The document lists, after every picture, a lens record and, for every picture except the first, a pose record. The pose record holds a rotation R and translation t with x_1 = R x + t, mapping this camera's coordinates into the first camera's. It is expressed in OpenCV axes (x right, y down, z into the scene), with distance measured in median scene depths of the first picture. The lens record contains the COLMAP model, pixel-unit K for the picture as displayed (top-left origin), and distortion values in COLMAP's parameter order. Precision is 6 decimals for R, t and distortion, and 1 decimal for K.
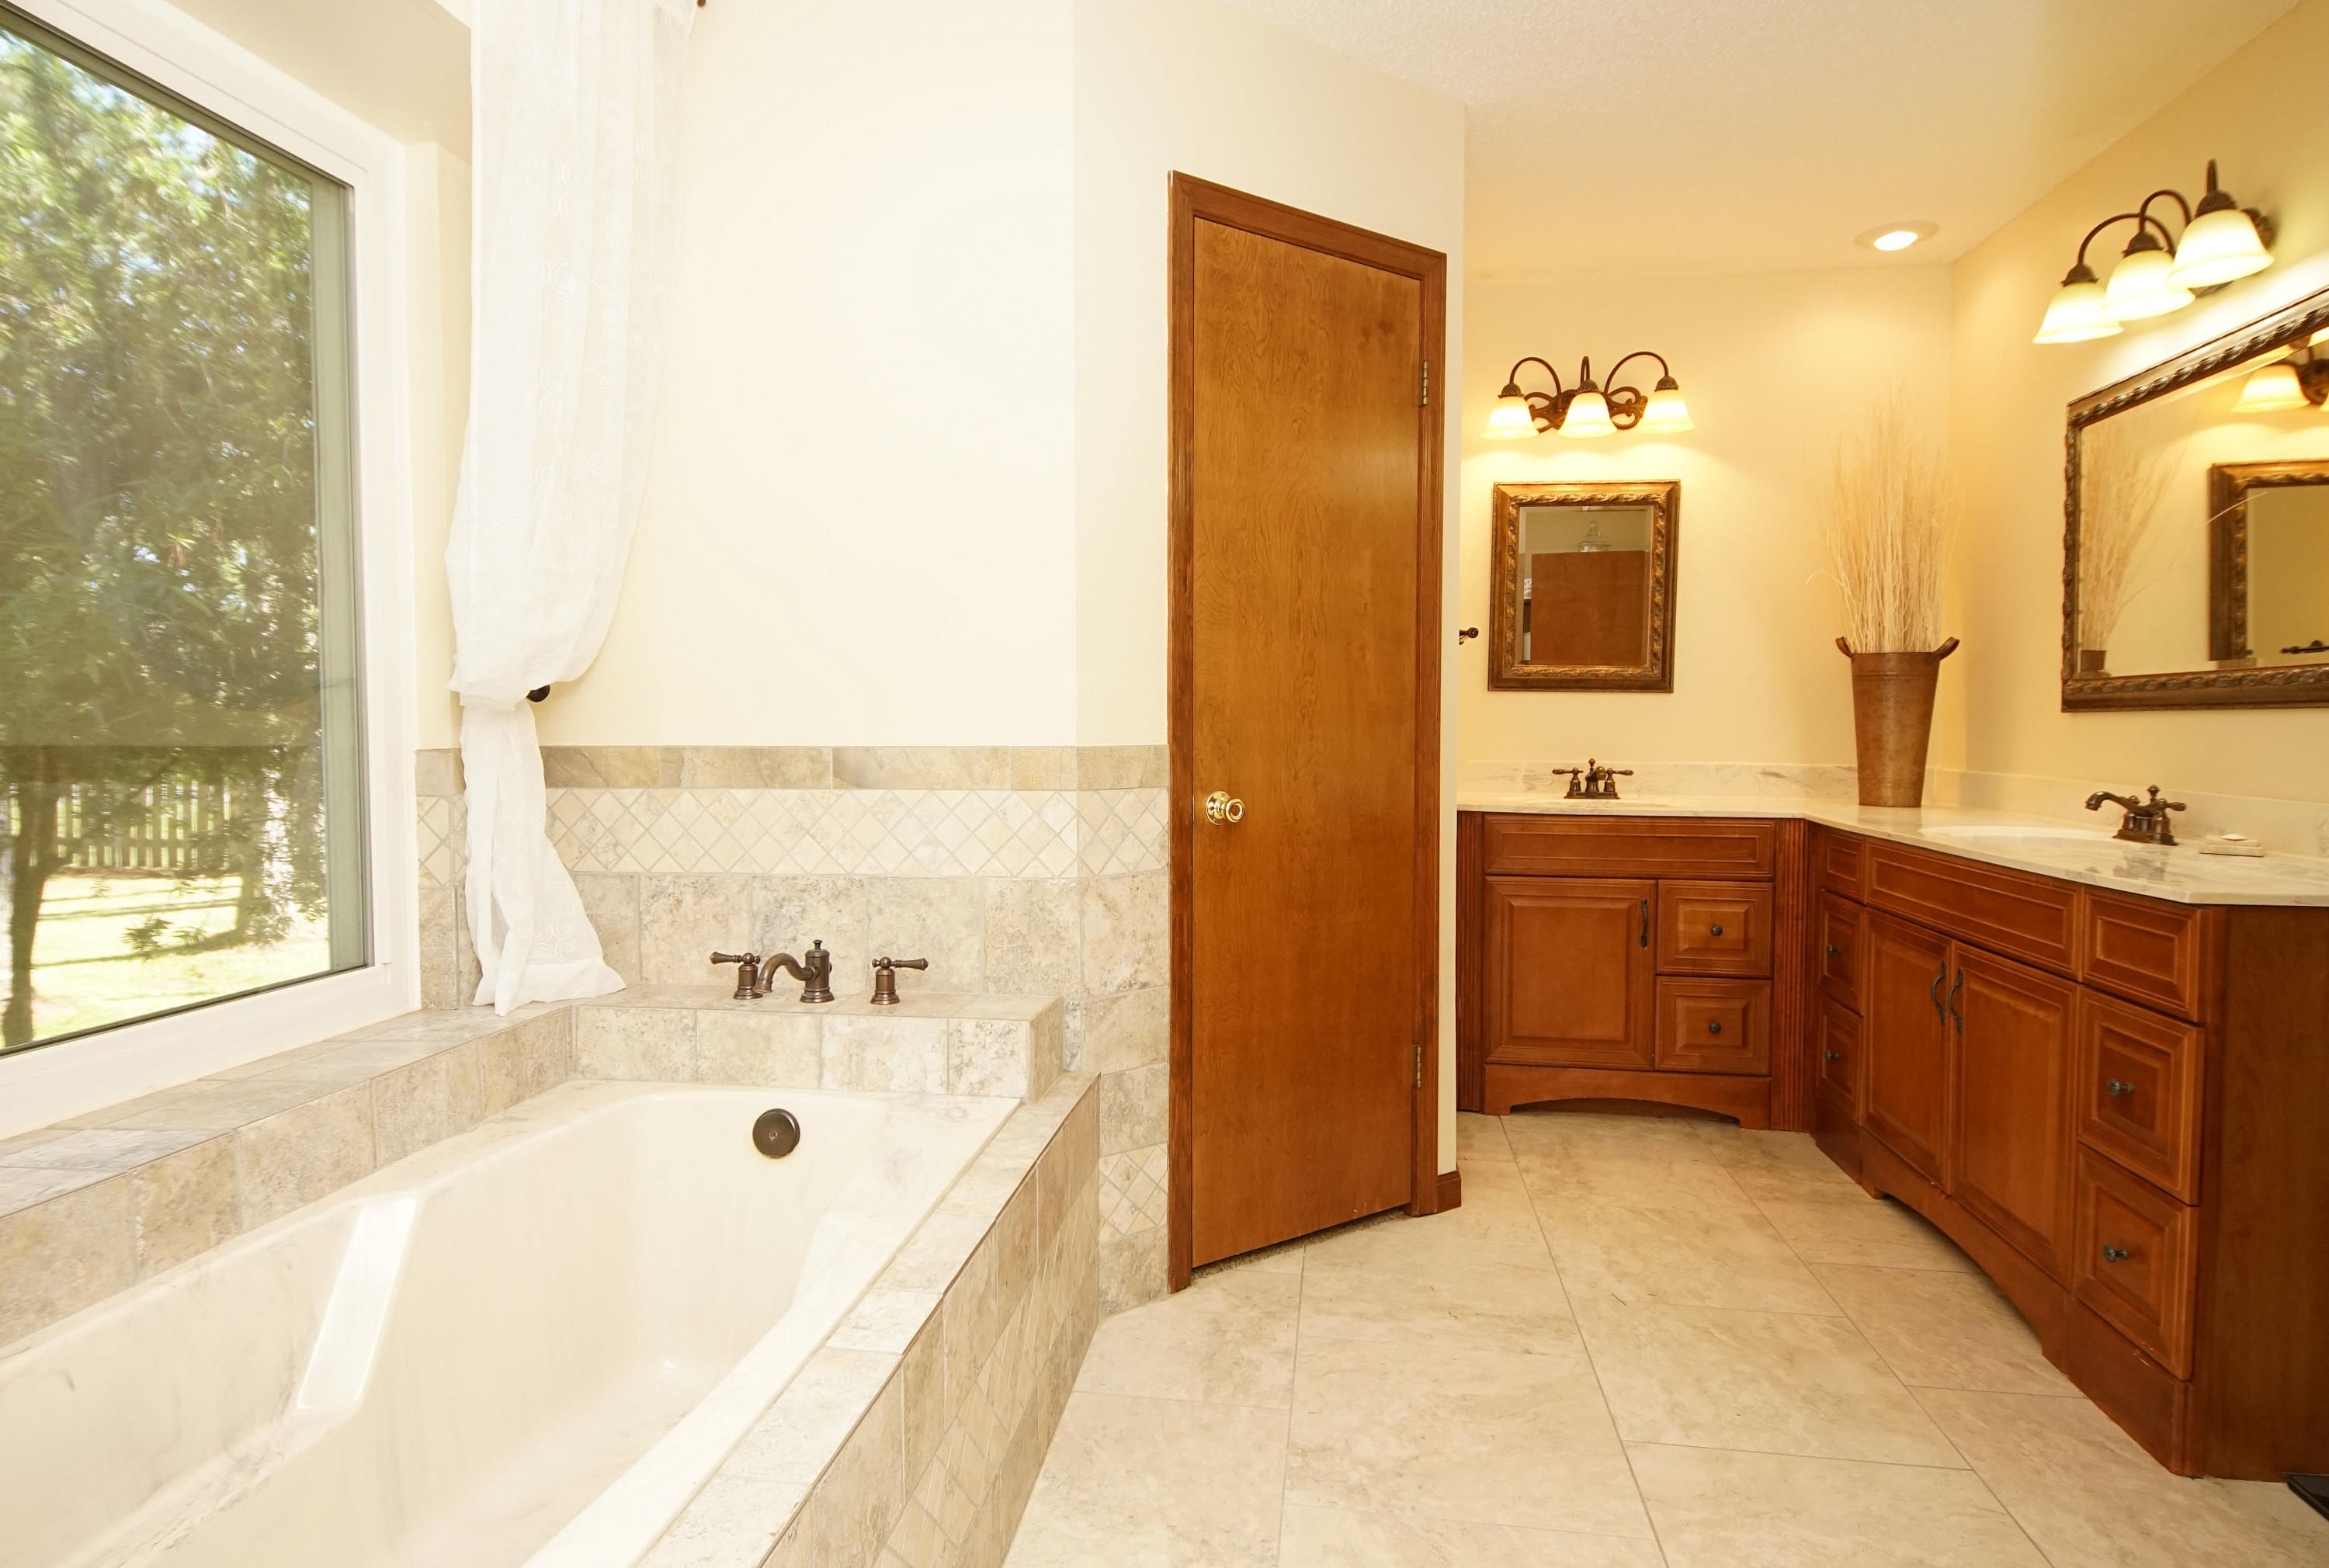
lens RADIAL K [[1286.3, 0, 1166.5], [0, 1286.3, 794.4], [0, 0, 1]] dist [0.030587, -0.030833]
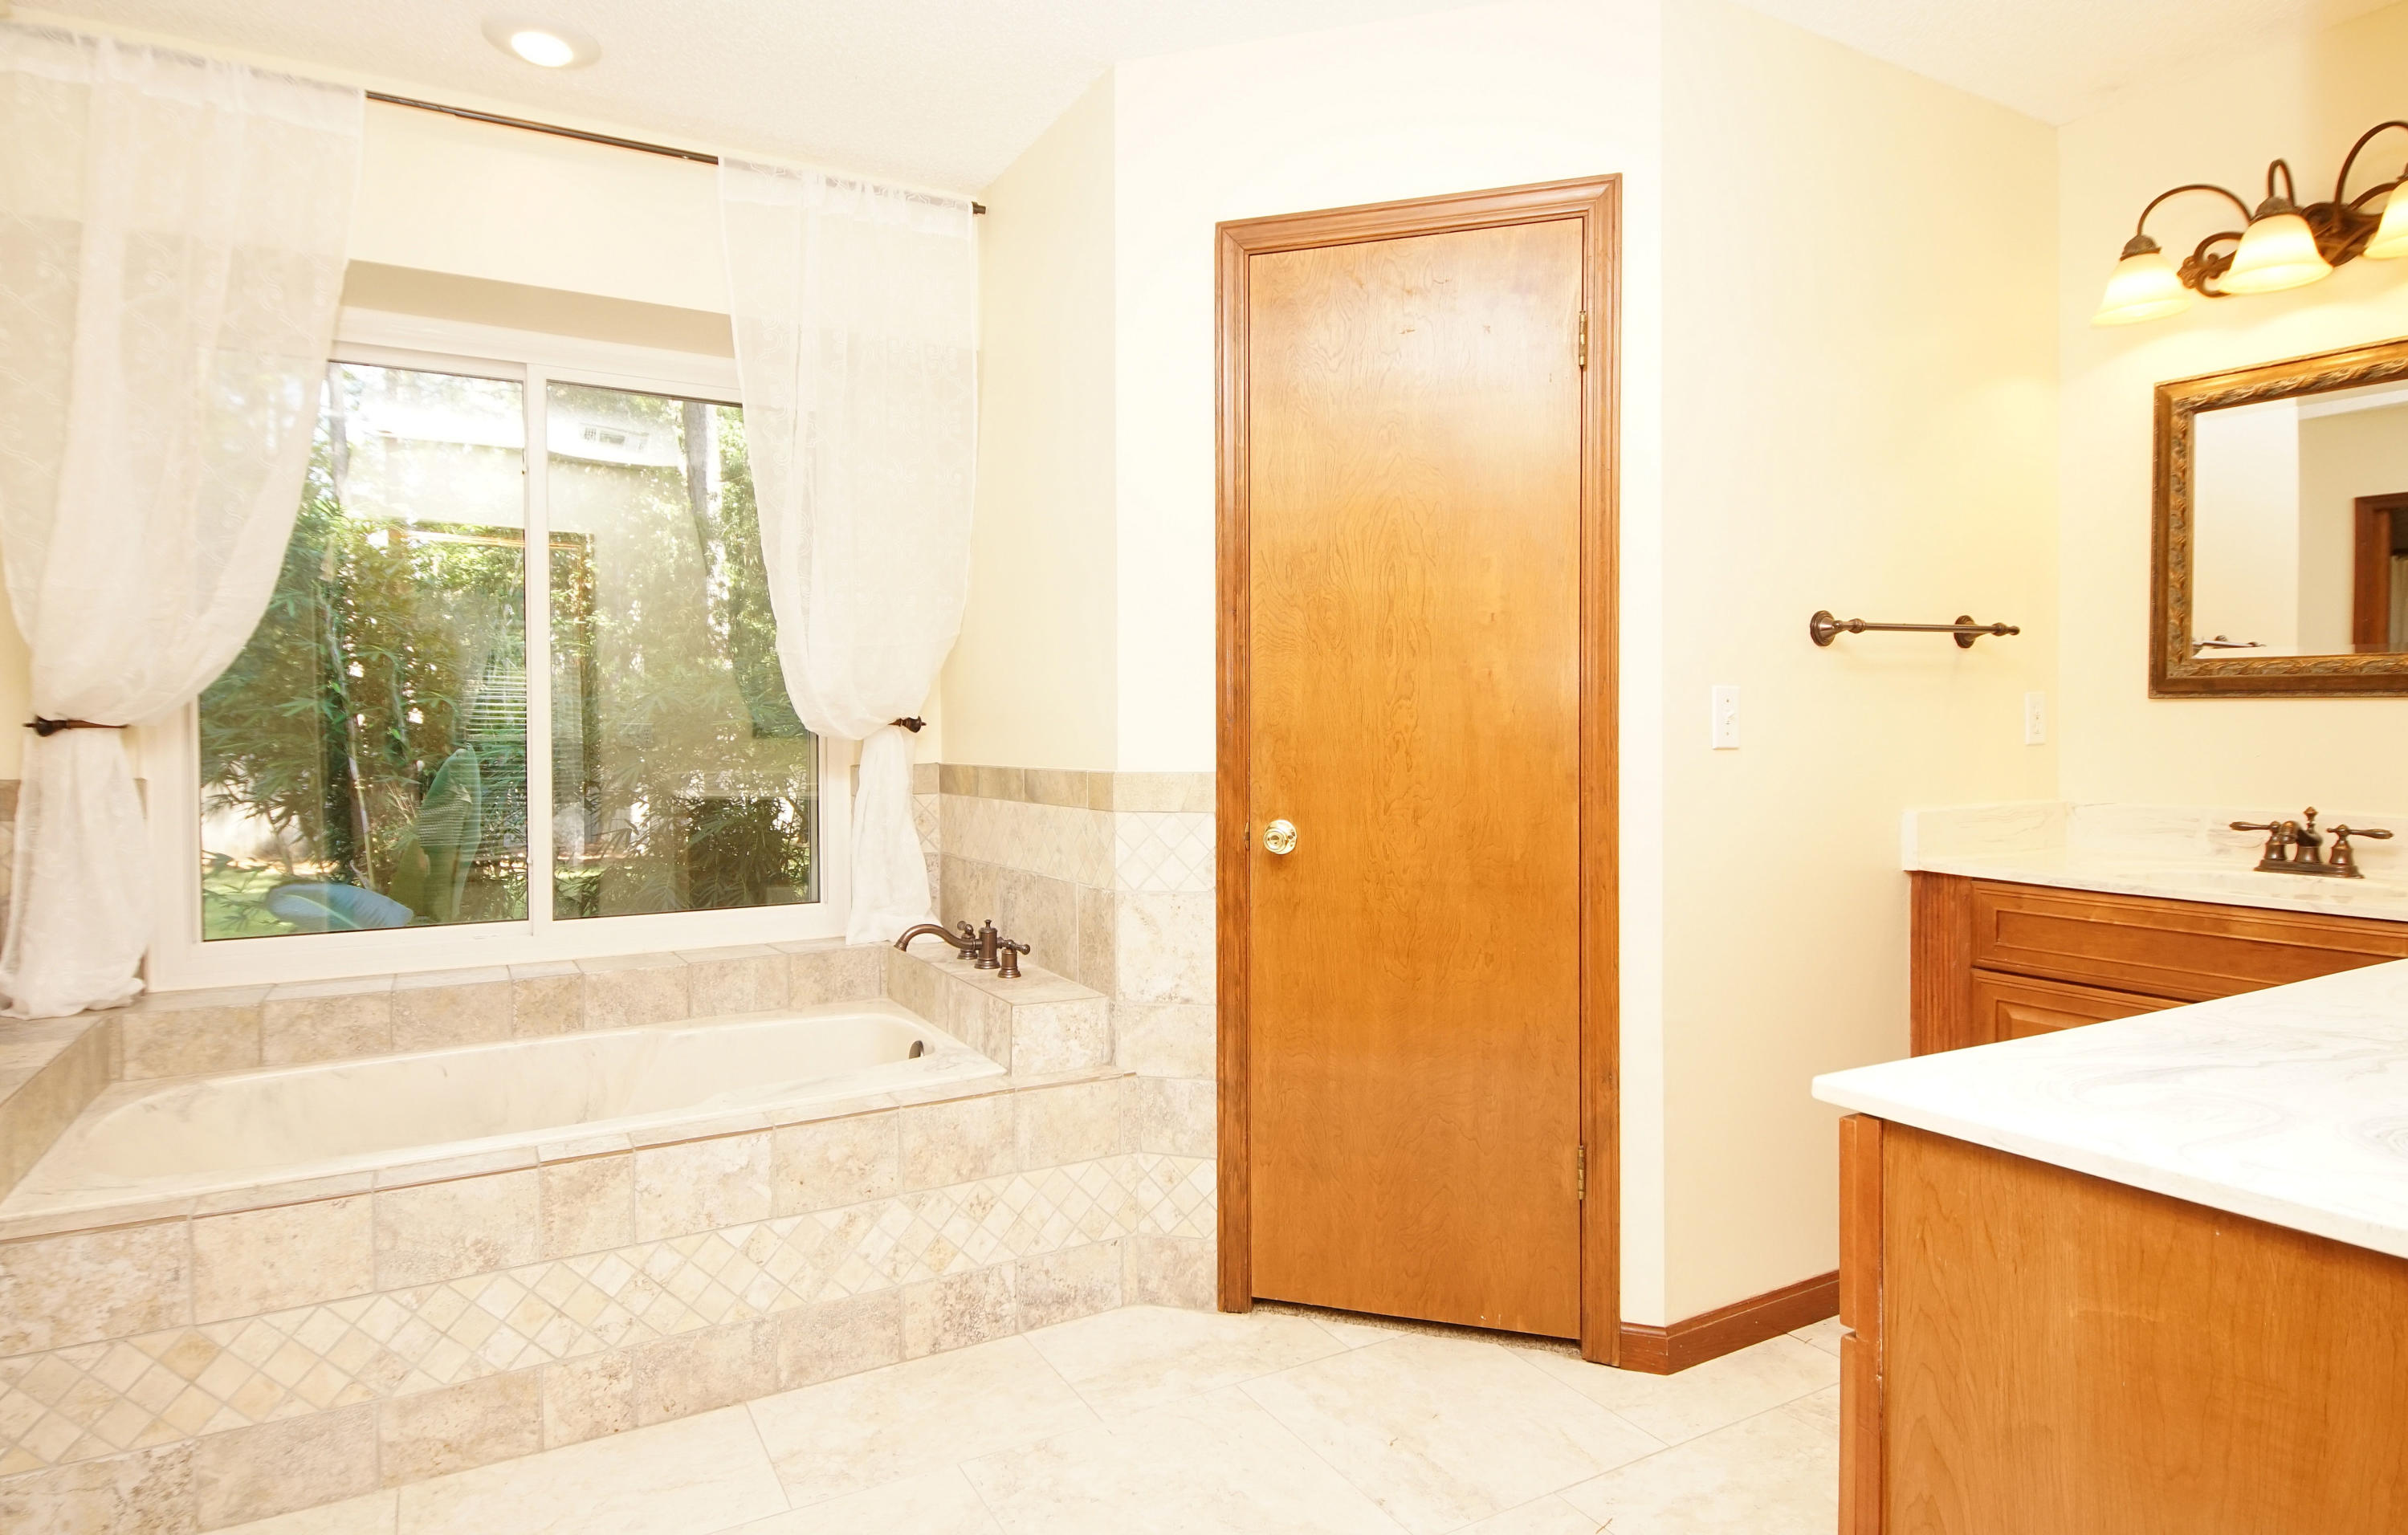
lens RADIAL K [[1329.3, 0, 1204.0], [0, 1329.3, 767.5], [0, 0, 1]] dist [0.015719, -0.001292]
pose [[0.616008, 0.020108, -0.787483, 0.825473], [-0.041683, 0.999106, -0.007095, -0.033502], [0.786636, 0.037195, 0.616295, 0.332371]]
